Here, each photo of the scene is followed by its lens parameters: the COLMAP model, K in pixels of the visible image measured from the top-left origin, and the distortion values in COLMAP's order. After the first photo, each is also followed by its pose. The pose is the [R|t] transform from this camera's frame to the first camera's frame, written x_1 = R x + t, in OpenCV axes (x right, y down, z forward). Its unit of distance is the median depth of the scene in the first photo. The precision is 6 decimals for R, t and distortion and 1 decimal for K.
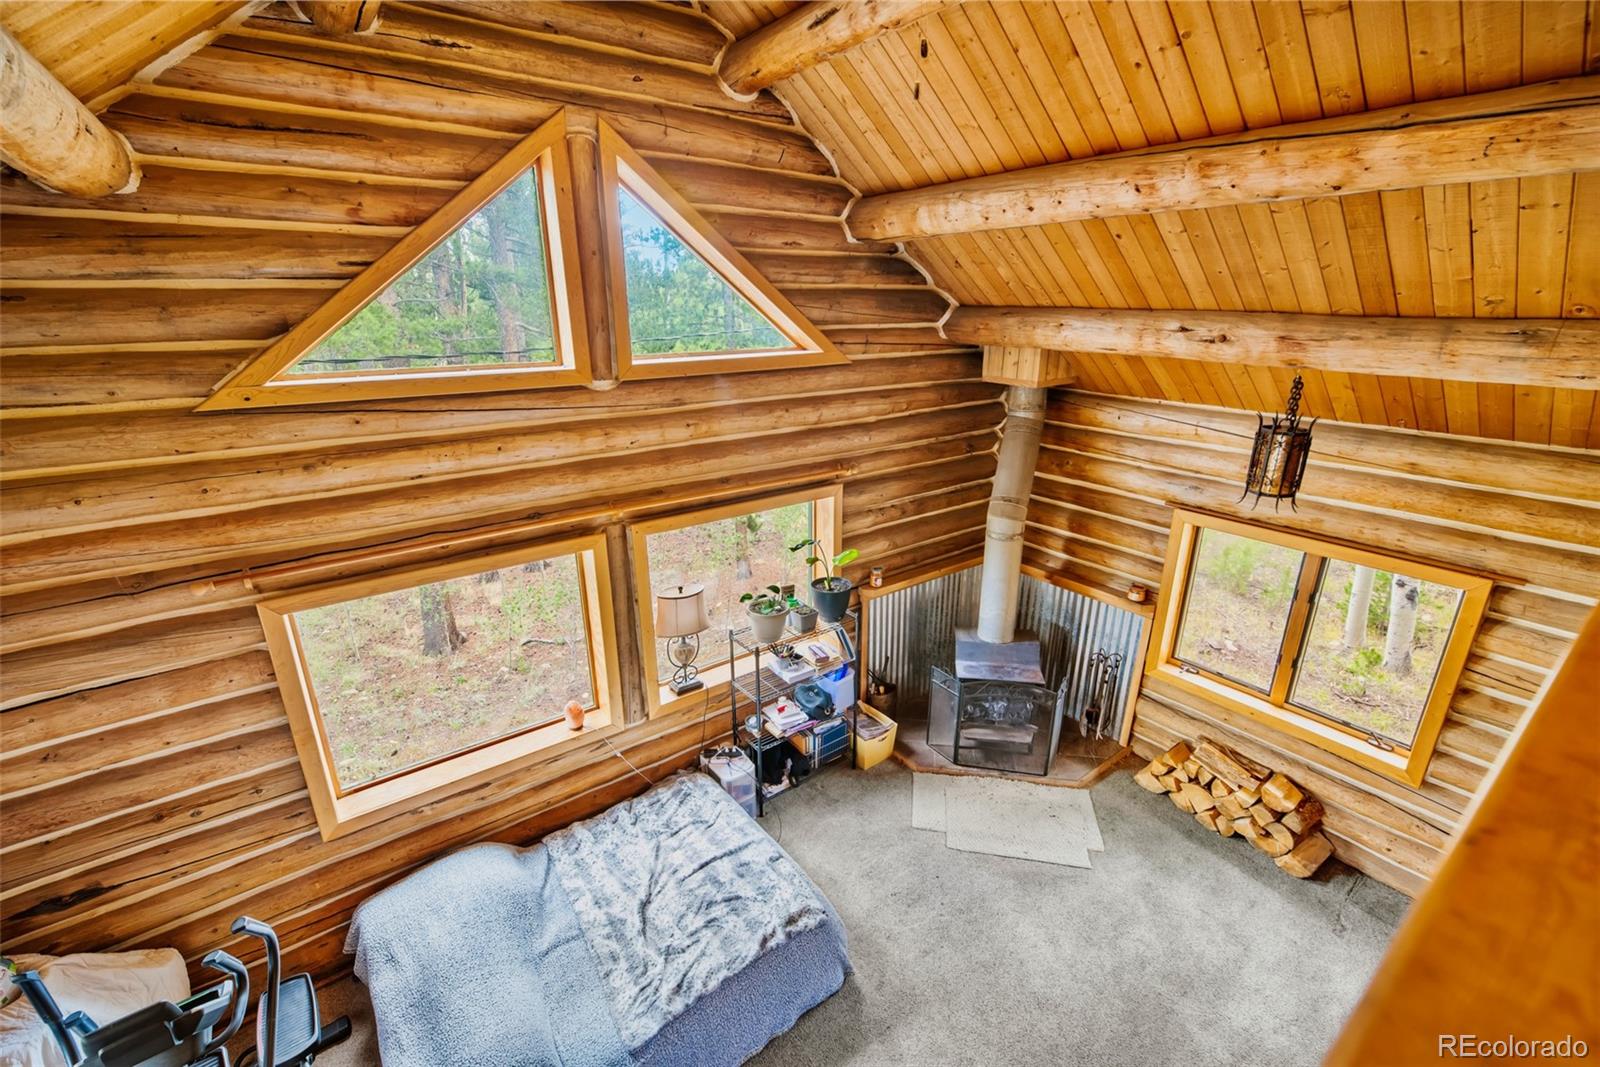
lens RADIAL K [[683.1, 0, 812.1], [0, 683.1, 534.7], [0, 0, 1]] dist [0.005330, 0.000637]
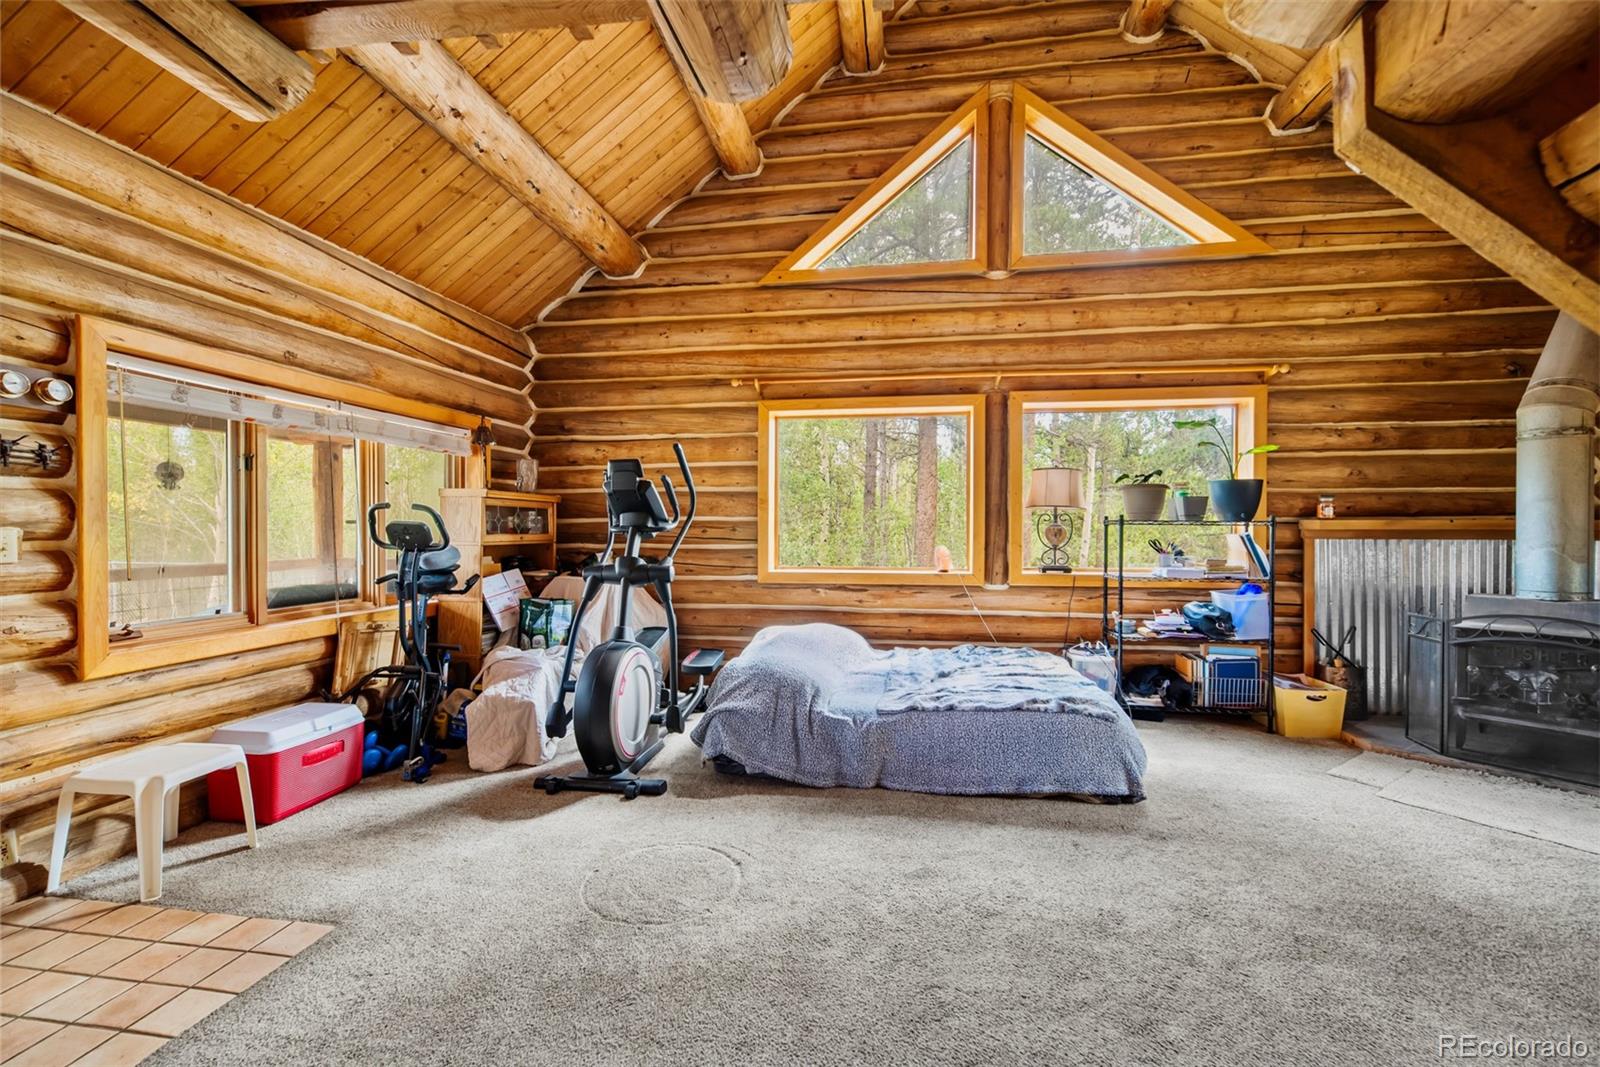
lens RADIAL K [[699.3, 0, 800.0], [0, 699.3, 533.5], [0, 0, 1]] dist [0.002768, 0.000287]
pose [[0.698194, 0.003480, -0.715900, 0.304277], [-0.231489, 0.947366, -0.221158, 0.504541], [0.677450, 0.320134, 0.662251, 0.045615]]
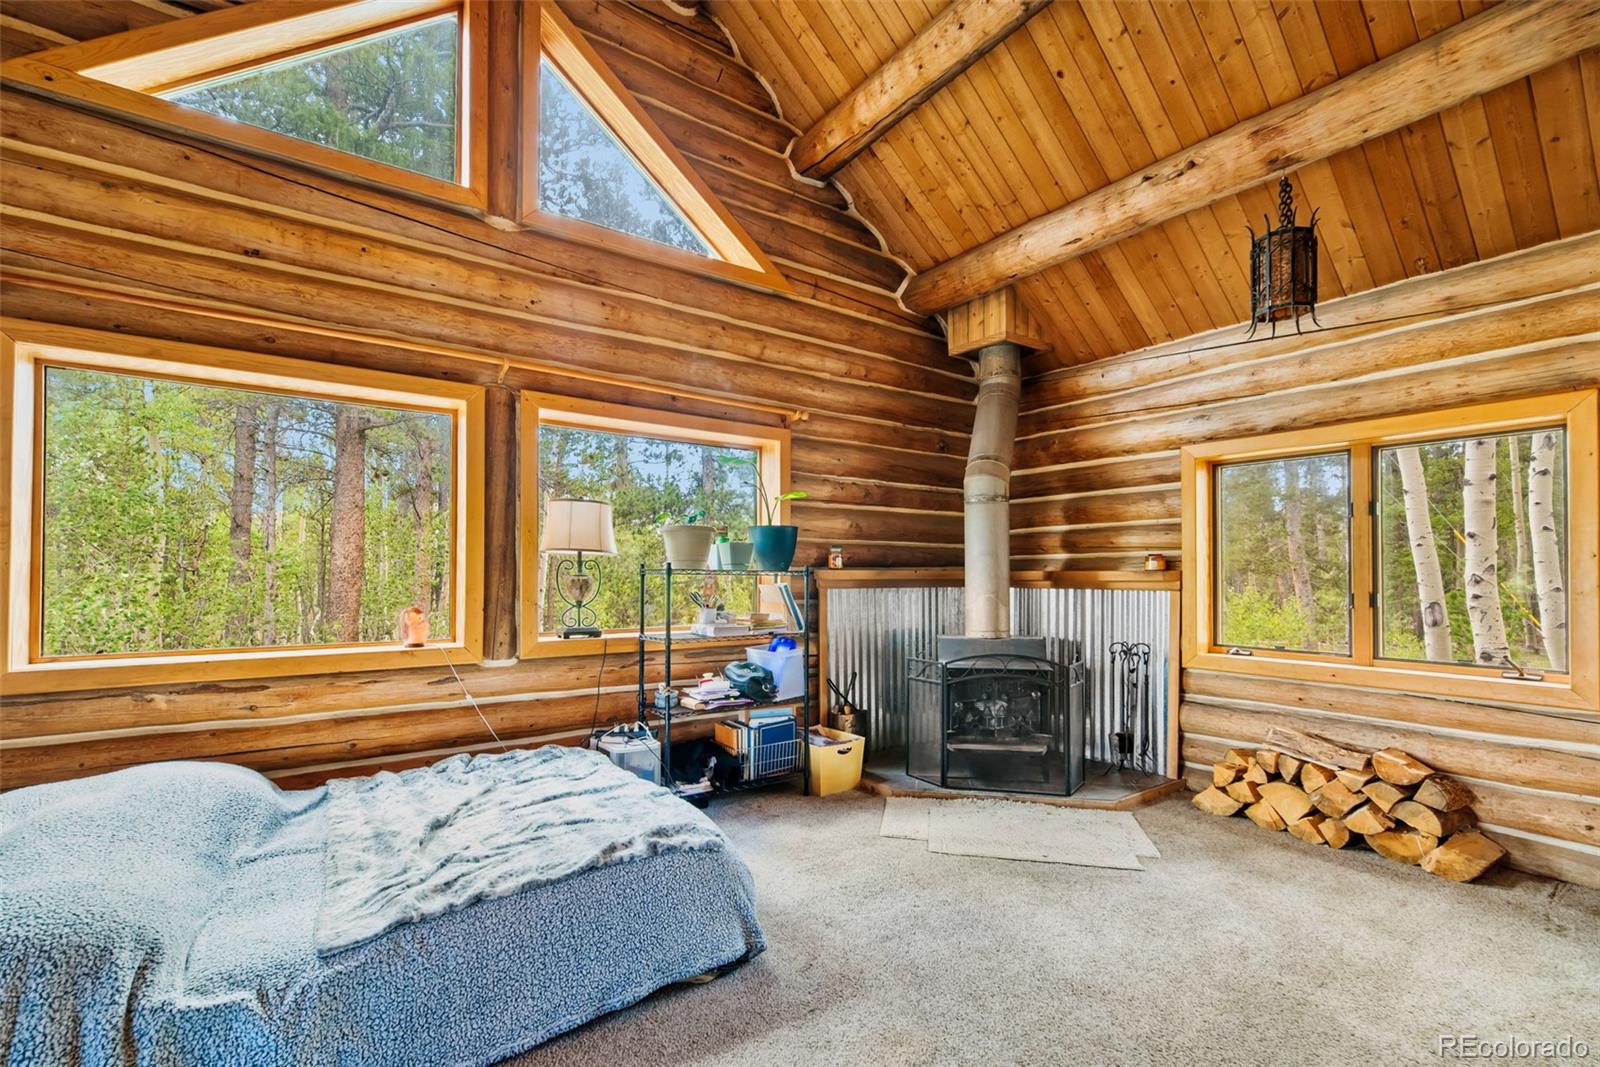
lens RADIAL K [[705.3, 0, 809.4], [0, 705.3, 565.2], [0, 0, 1]] dist [0.007628, 0.000014]
pose [[0.999869, -0.002725, -0.015986, 0.091474], [-0.002846, 0.941004, -0.338383, 0.432525], [0.015965, 0.338384, 0.940873, 0.240463]]
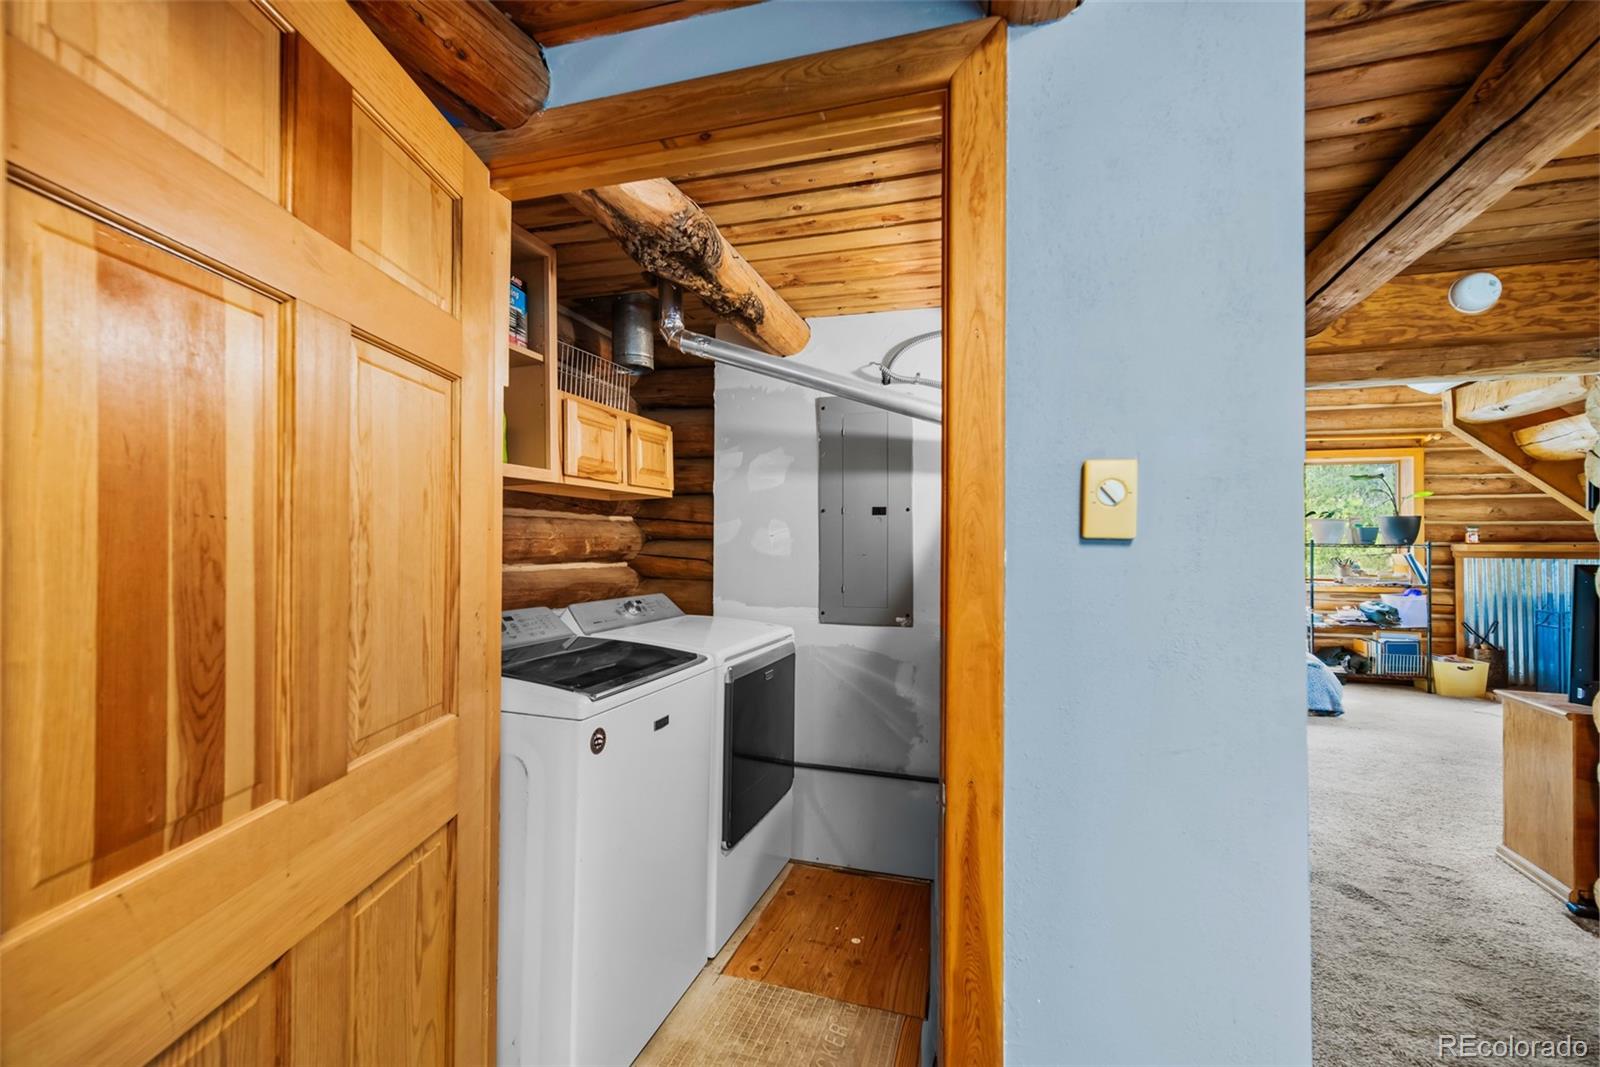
lens RADIAL K [[689.3, 0, 807.0], [0, 689.3, 536.0], [0, 0, 1]] dist [0.007761, -0.000085]
pose [[0.589327, -0.012453, -0.807799, 0.447866], [-0.266723, 0.940819, -0.209090, 0.717187], [0.762596, 0.338681, 0.551129, -0.564699]]
